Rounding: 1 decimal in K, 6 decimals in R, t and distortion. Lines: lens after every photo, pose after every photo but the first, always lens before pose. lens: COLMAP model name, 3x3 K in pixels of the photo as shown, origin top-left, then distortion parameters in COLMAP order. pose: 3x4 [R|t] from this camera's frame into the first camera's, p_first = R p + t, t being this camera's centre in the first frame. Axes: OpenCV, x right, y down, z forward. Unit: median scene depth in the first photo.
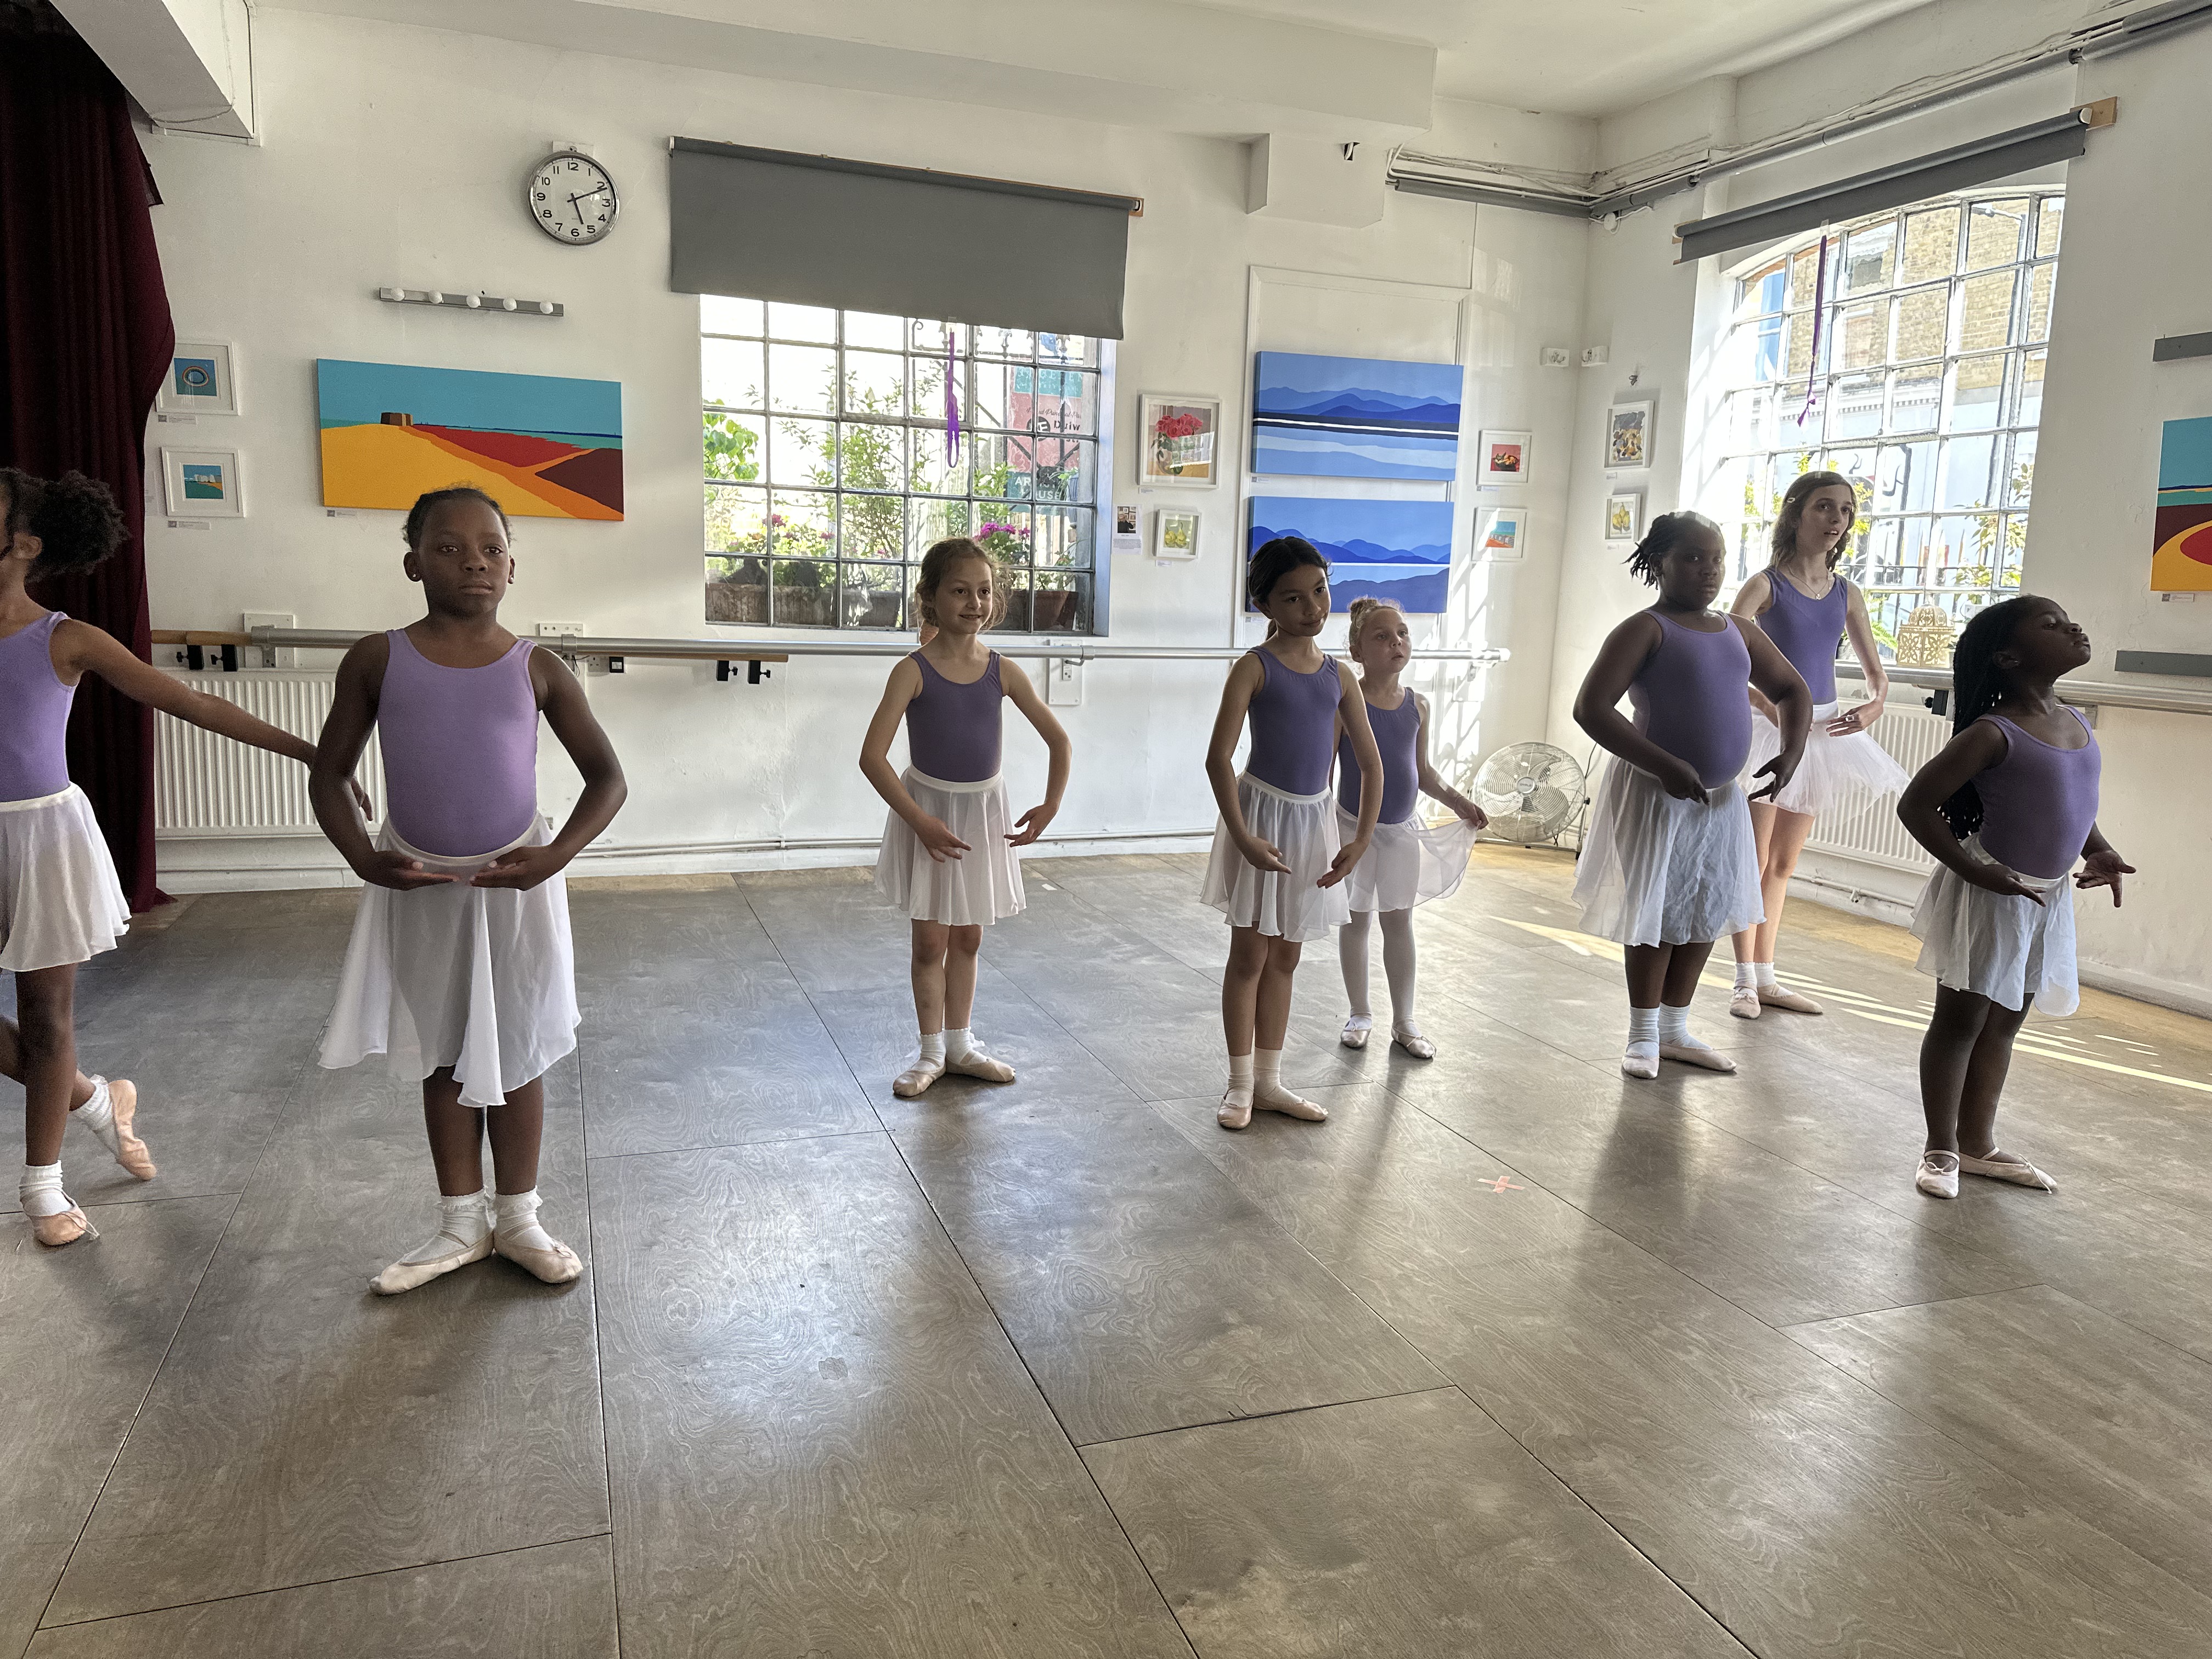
lens RADIAL K [[1543.1, 0, 1117.1], [0, 1543.1, 826.0], [0, 0, 1]] dist [0.052630, -0.060877]
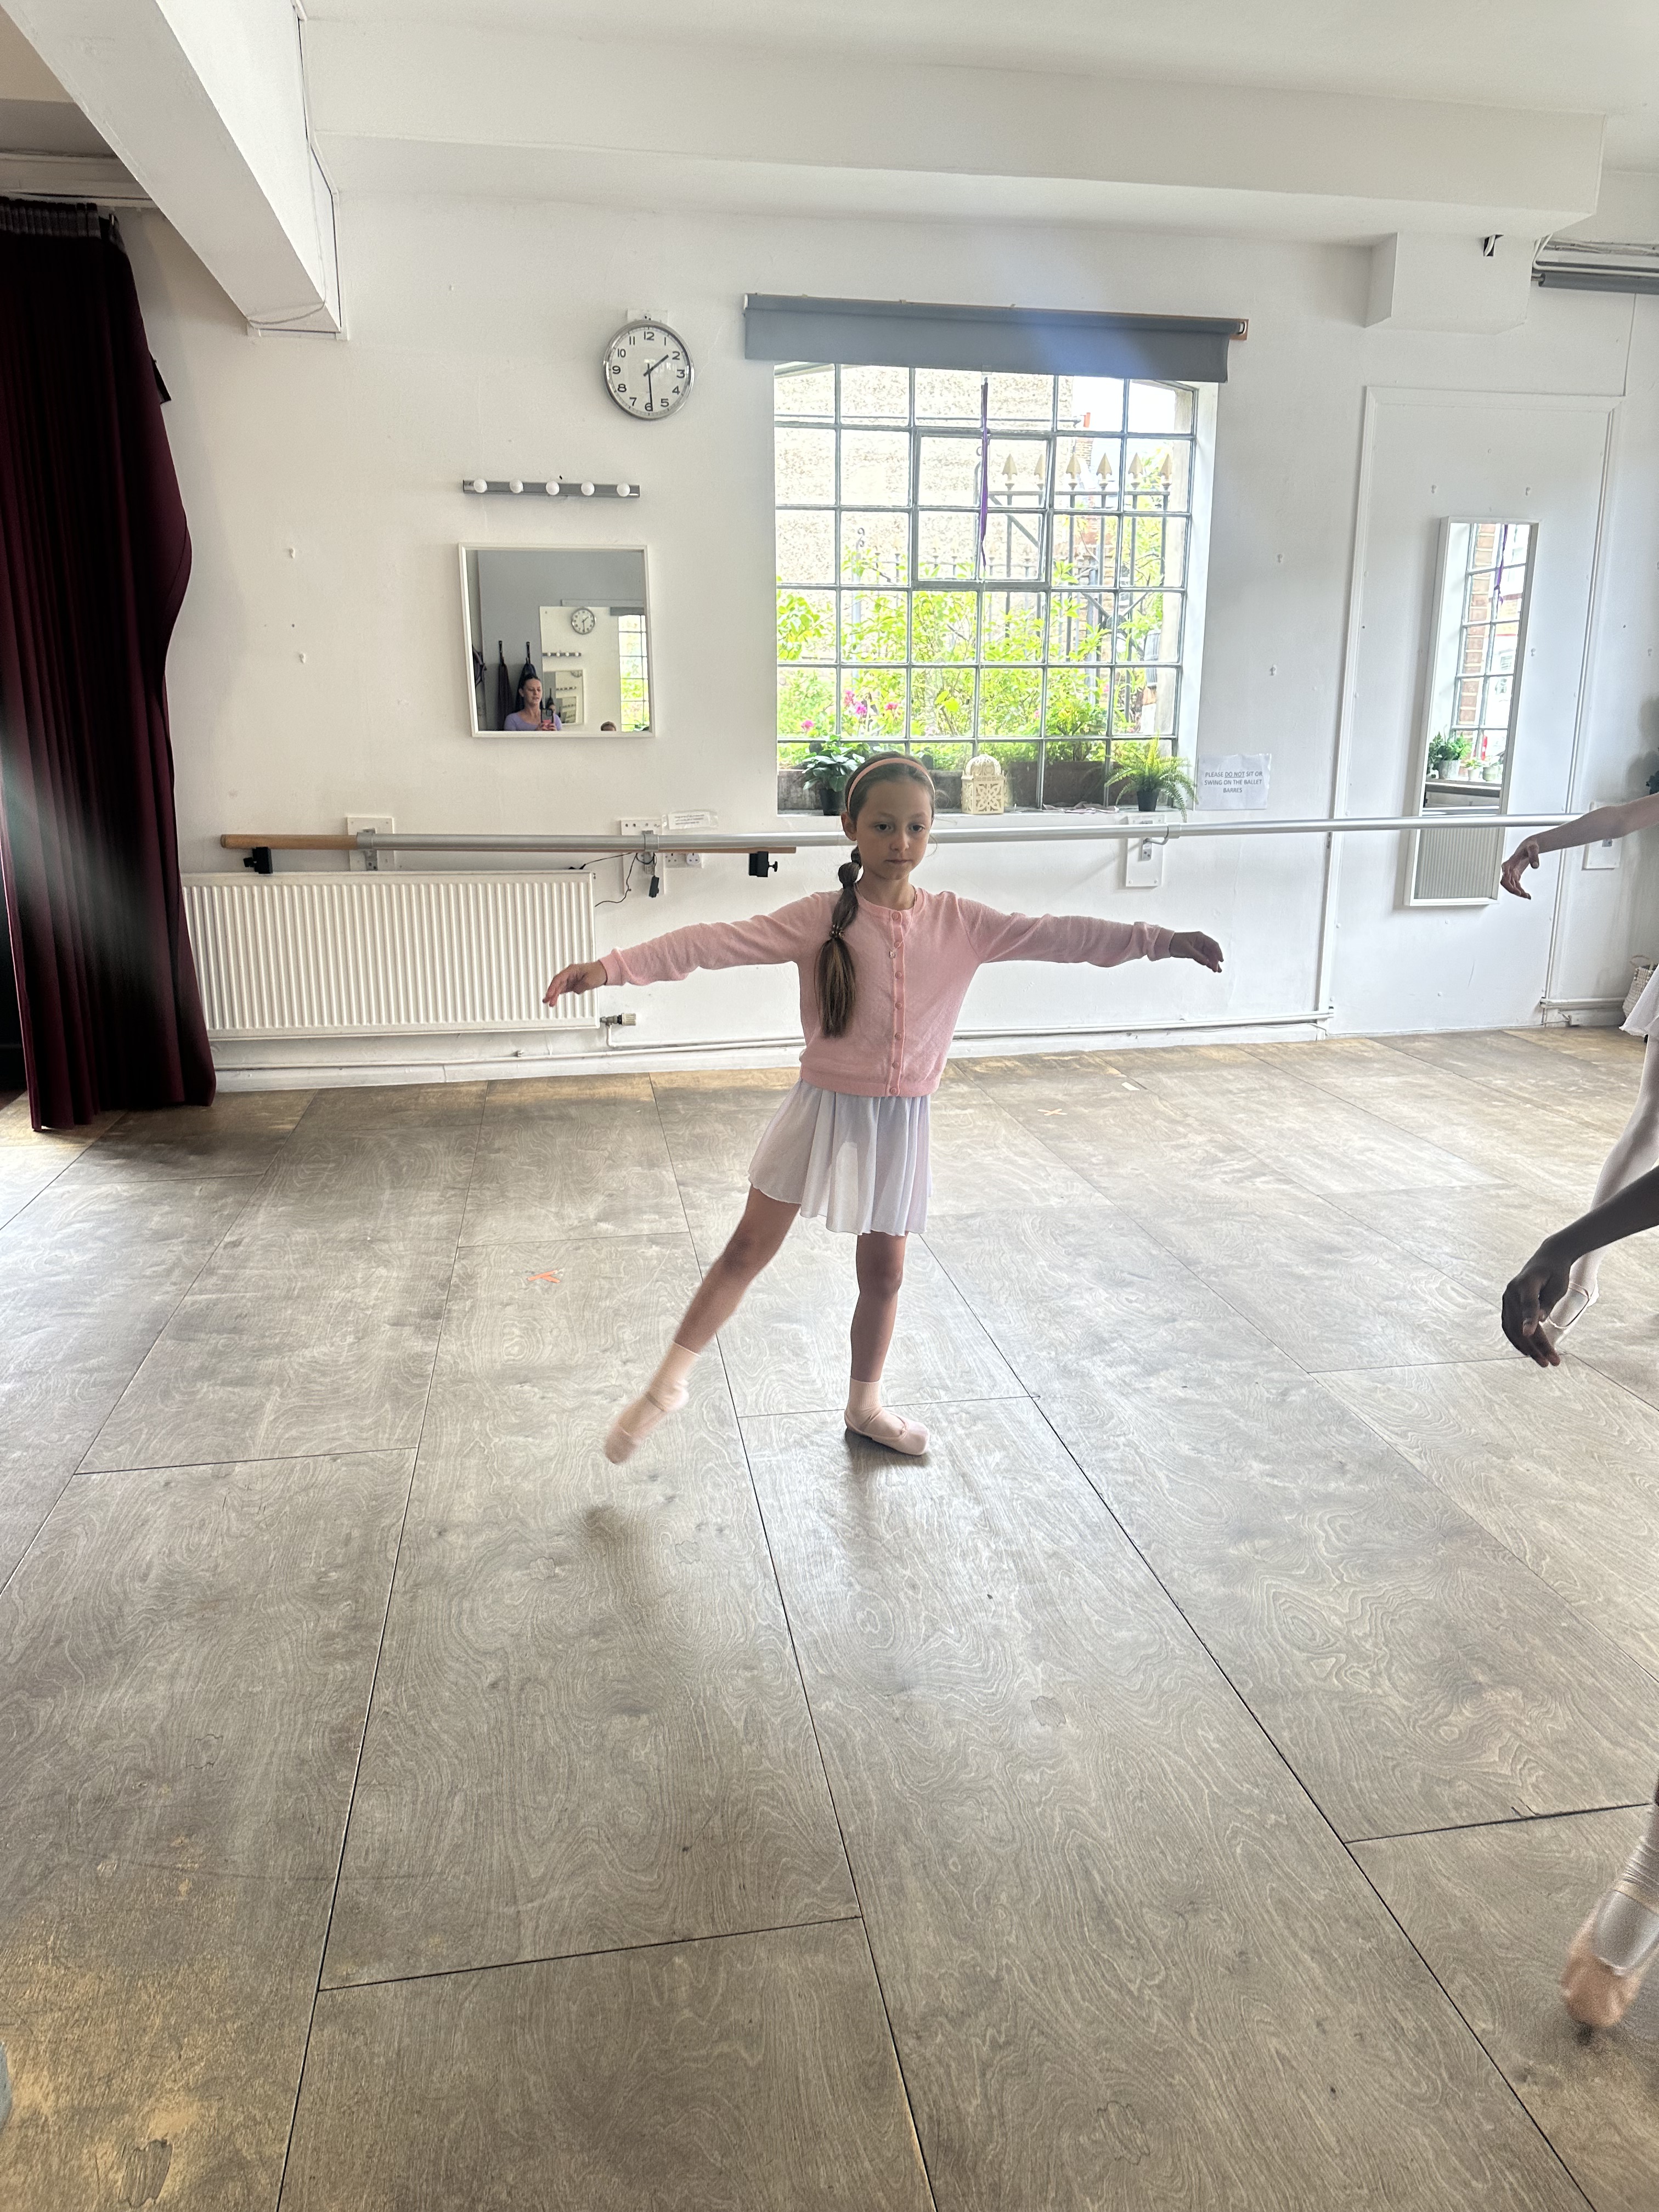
lens RADIAL K [[1543.1, 0, 844.0], [0, 1543.1, 1096.3], [0, 0, 1]] dist [0.052630, -0.060877]
pose [[0.985251, 0.010810, -0.170771, -0.062946], [0.004313, 0.996117, 0.087938, -0.042239], [0.171058, -0.087377, 0.981379, 0.042075]]
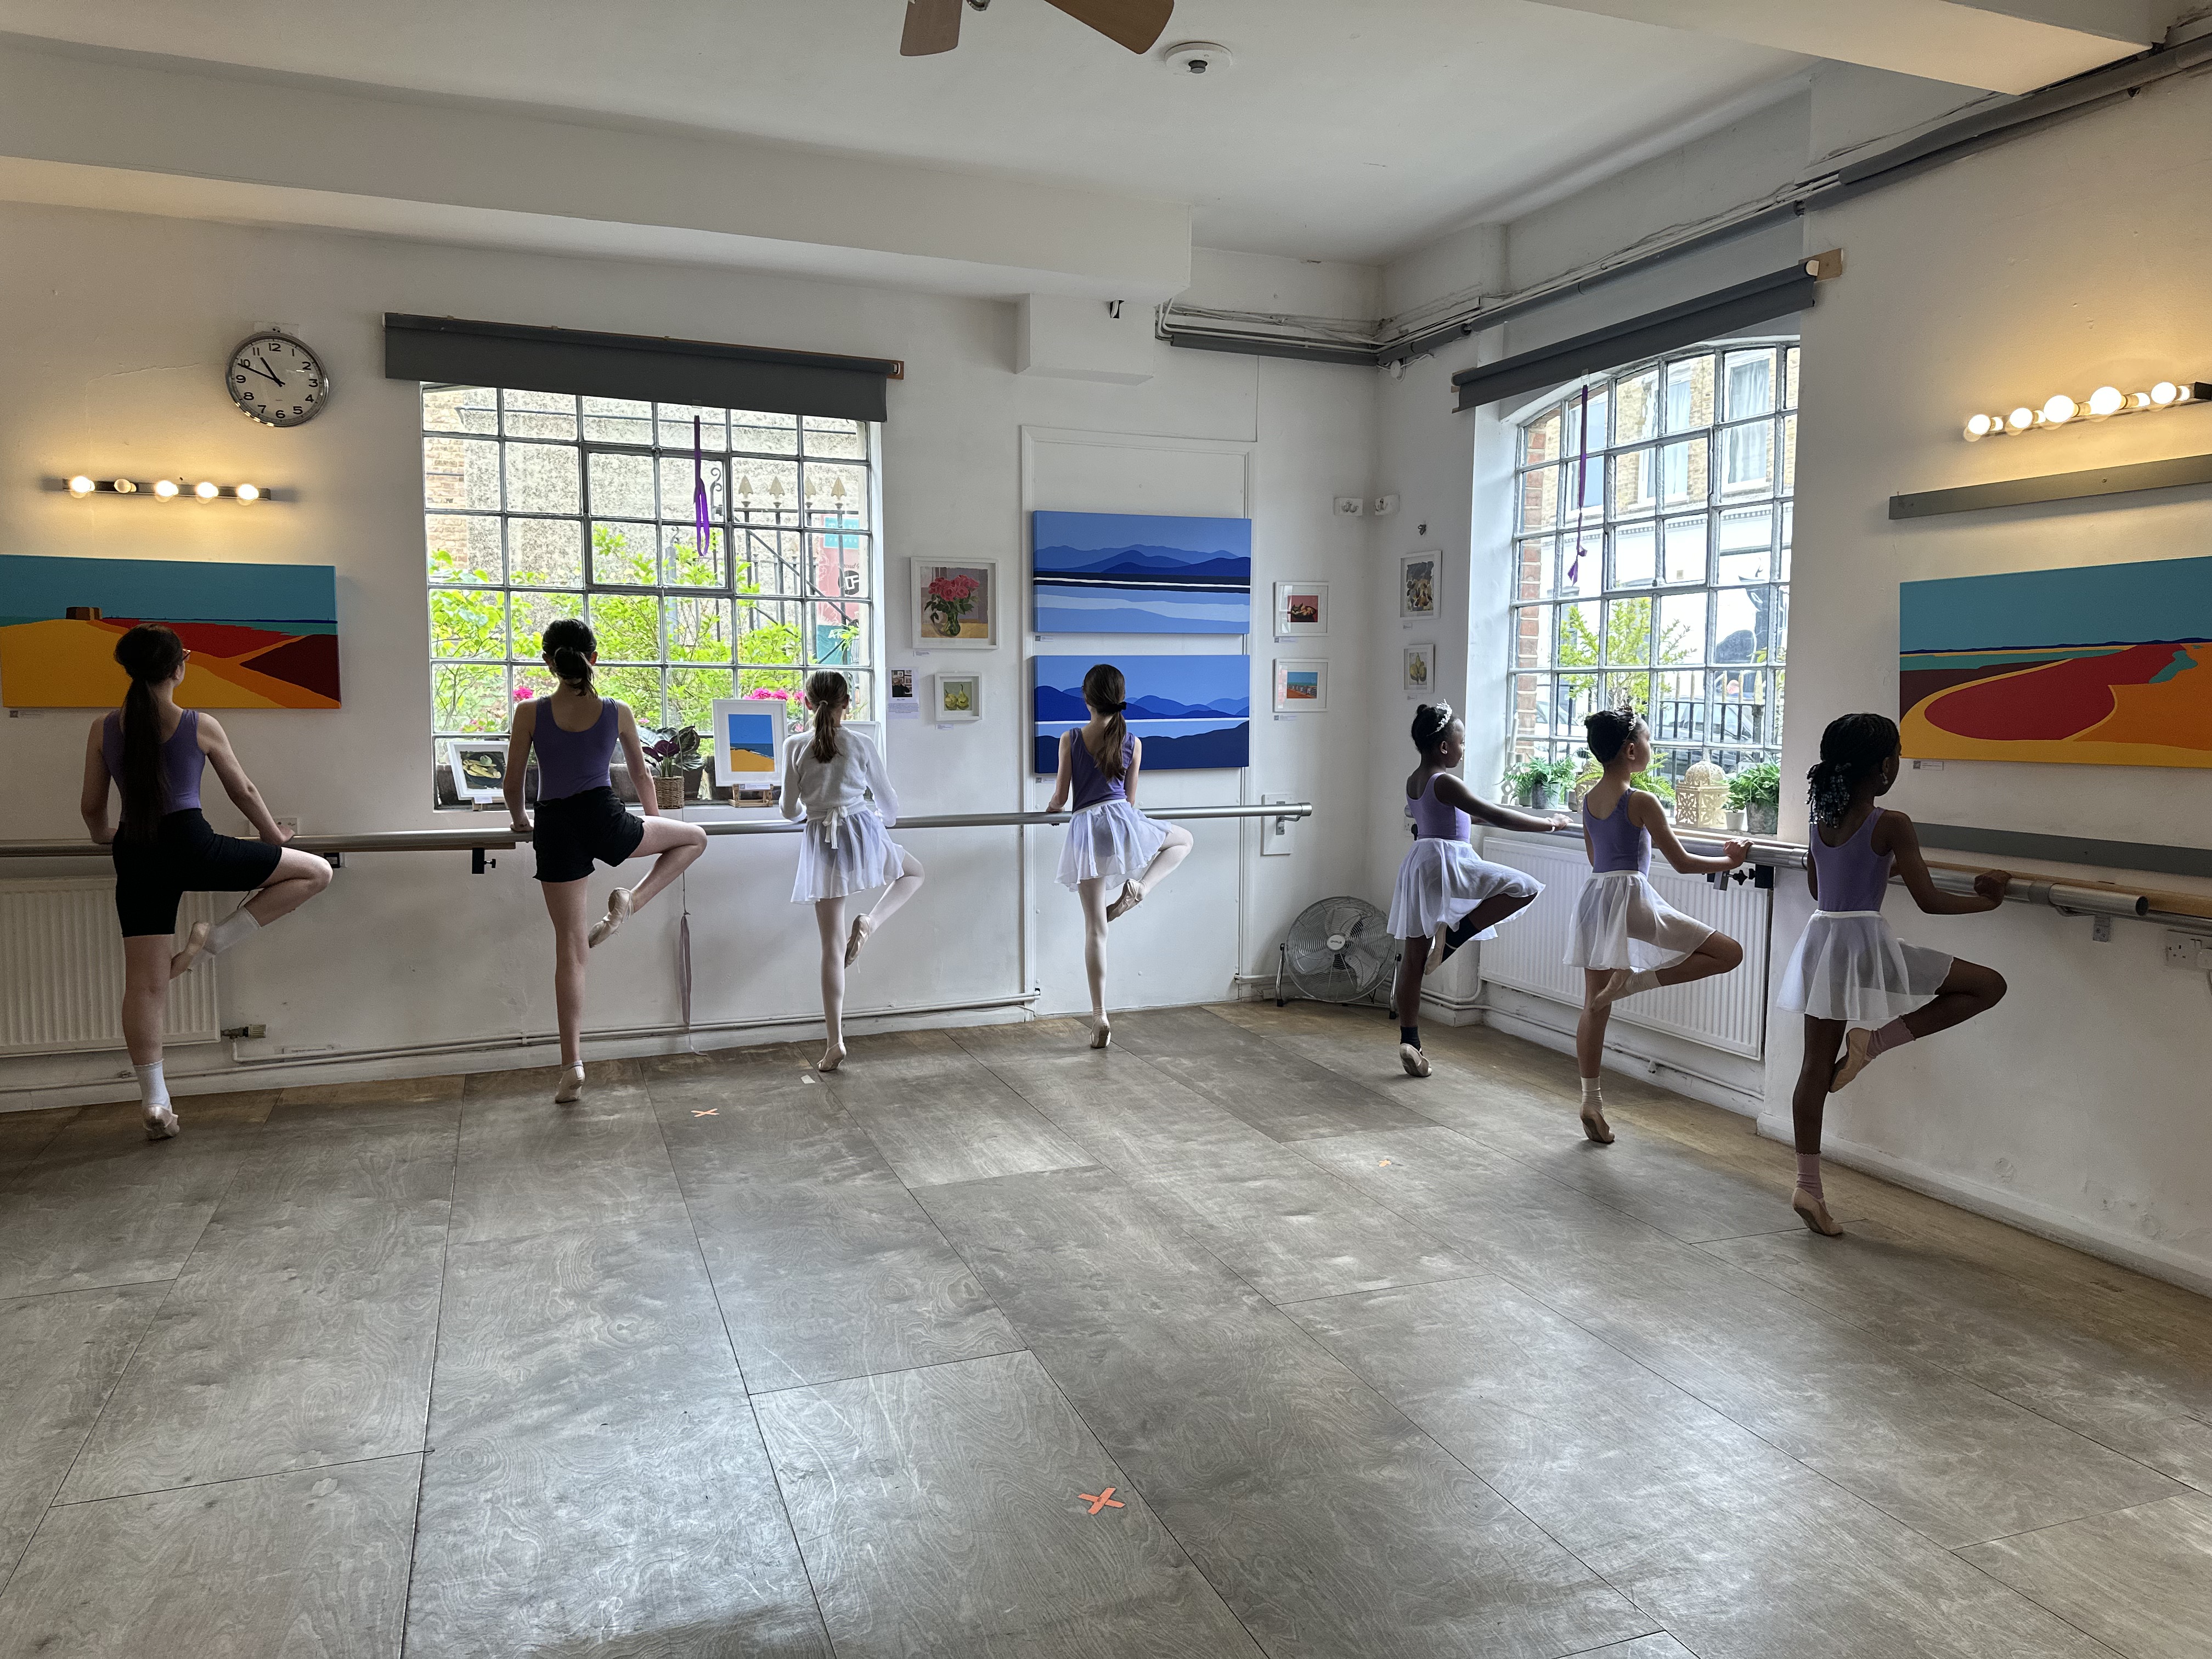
lens RADIAL K [[1543.1, 0, 1107.7], [0, 1543.1, 830.6], [0, 0, 1]] dist [0.052630, -0.060877]
pose [[0.999521, -0.027038, 0.015083, 0.142586], [0.027912, 0.997742, -0.061090, -0.054417], [-0.013397, 0.061482, 0.998018, 0.053855]]
